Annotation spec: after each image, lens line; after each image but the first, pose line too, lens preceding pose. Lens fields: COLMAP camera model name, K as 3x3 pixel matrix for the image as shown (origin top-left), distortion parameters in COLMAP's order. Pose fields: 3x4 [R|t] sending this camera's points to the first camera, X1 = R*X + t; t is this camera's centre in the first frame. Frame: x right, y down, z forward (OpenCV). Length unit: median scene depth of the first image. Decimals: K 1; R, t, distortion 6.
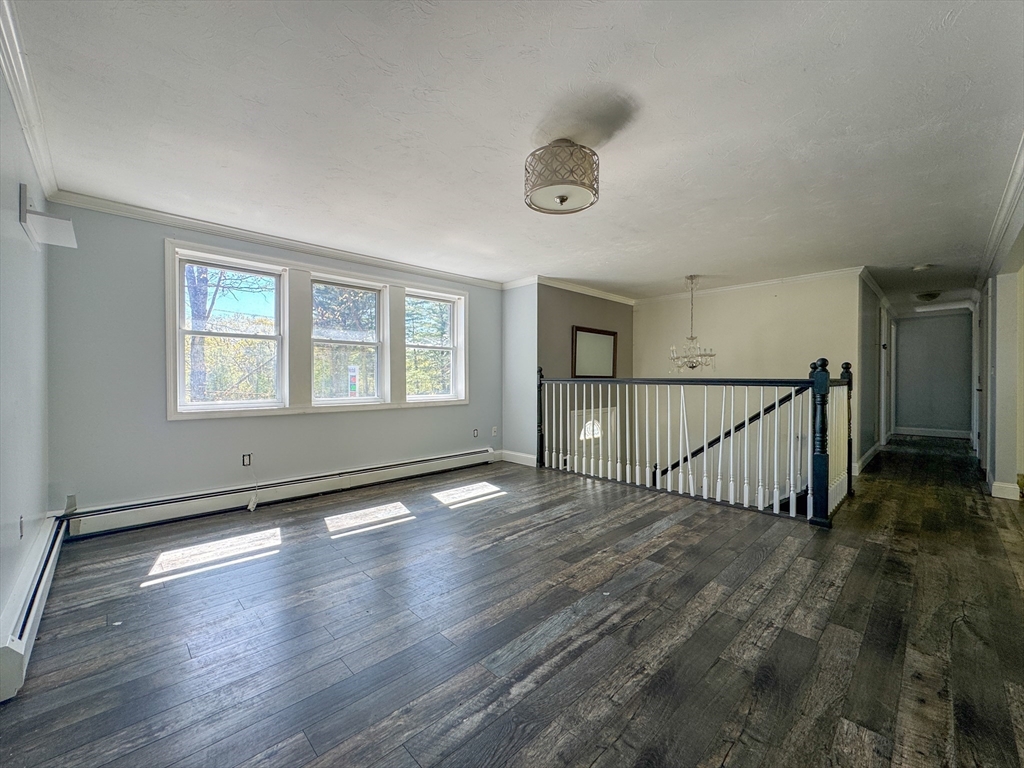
lens RADIAL K [[397.9, 0, 520.3], [0, 397.9, 378.1], [0, 0, 1]] dist [0.002503, 0.000082]
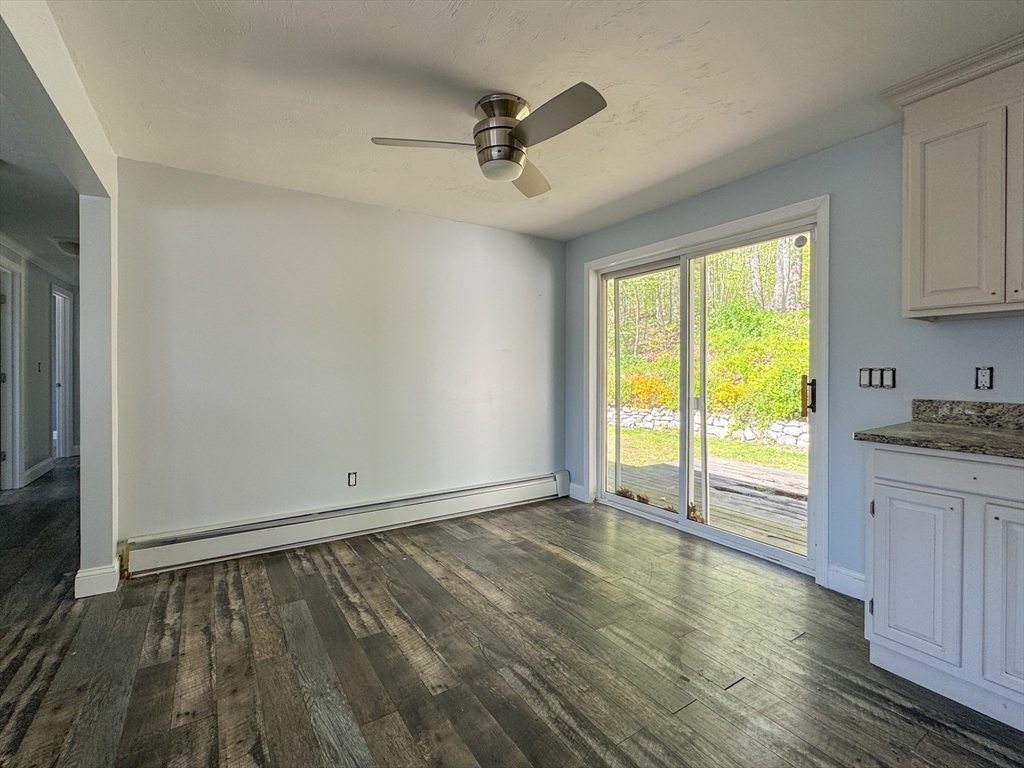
lens RADIAL K [[476.5, 0, 500.7], [0, 476.5, 370.9], [0, 0, 1]] dist [0.002036, -0.000325]
pose [[0.214076, -0.008144, 0.976783, 0.695575], [0.003160, 0.999966, 0.007645, -0.002512], [-0.976812, 0.001451, 0.214094, 0.326202]]
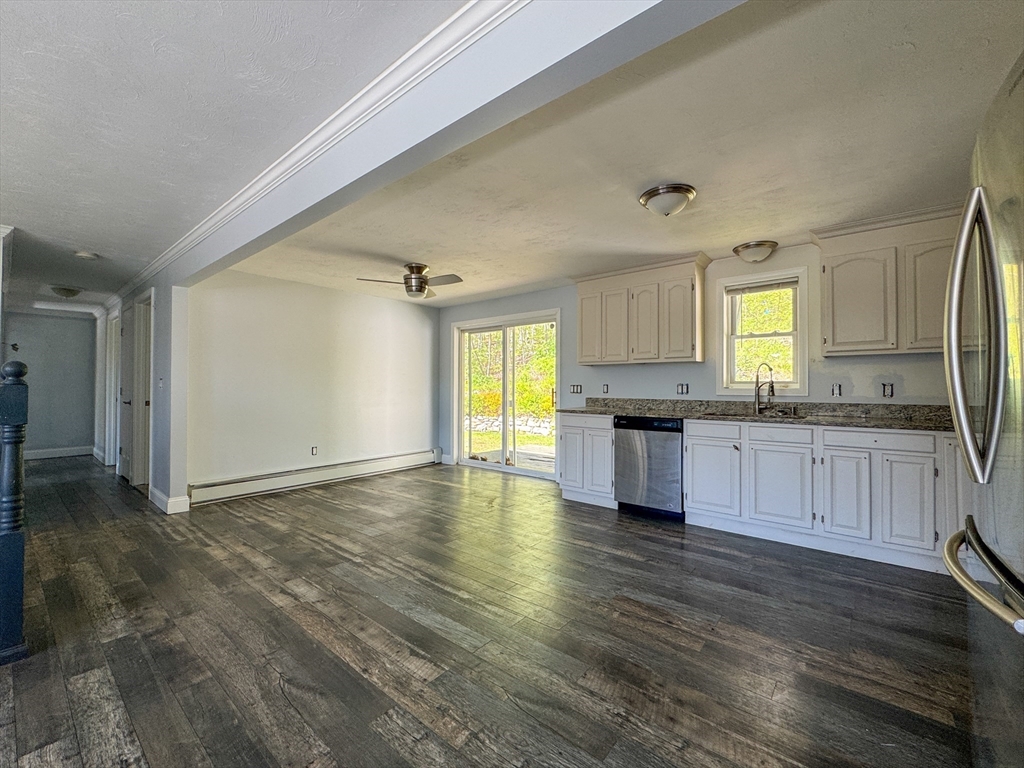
lens RADIAL K [[452.2, 0, 509.1], [0, 452.2, 384.1], [0, 0, 1]] dist [-0.009283, -0.000020]
pose [[-0.097637, 0.002660, 0.995219, 0.074601], [0.001753, 0.999995, -0.002501, 0.000630], [-0.995221, 0.001500, -0.097641, 0.319810]]
